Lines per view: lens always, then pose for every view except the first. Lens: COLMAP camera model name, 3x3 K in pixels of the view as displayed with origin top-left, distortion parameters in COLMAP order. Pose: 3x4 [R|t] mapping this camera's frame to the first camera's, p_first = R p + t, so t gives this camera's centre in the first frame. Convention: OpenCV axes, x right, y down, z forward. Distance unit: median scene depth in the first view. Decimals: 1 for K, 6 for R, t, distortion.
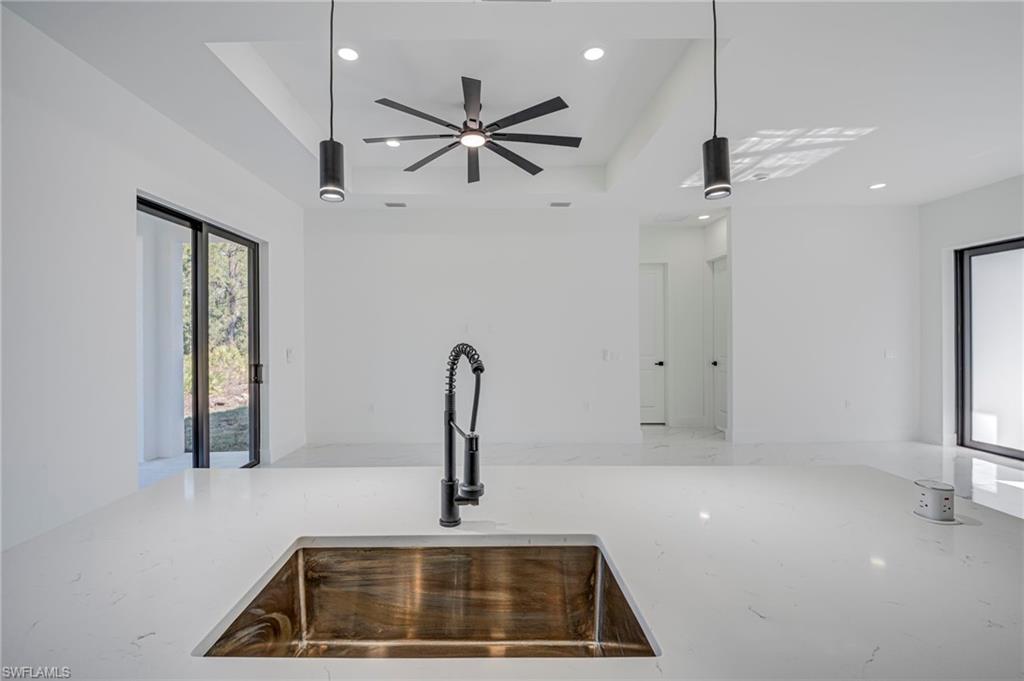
lens RADIAL K [[441.5, 0, 494.5], [0, 441.5, 336.0], [0, 0, 1]] dist [0.012158, 0.000115]
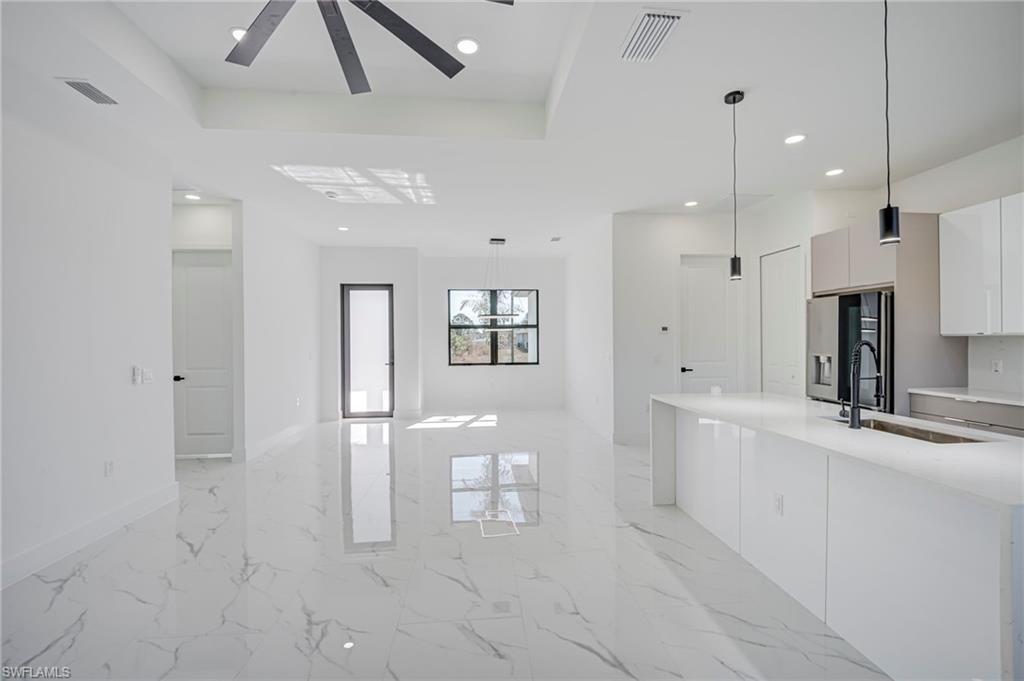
lens RADIAL K [[429.0, 0, 510.8], [0, 429.0, 338.7], [0, 0, 1]] dist [0.010697, -0.015077]
pose [[-0.075880, 0.008379, 0.997082, -0.454707], [0.009523, 0.999925, -0.007678, 0.002895], [-0.997071, 0.008913, -0.075954, 0.622917]]
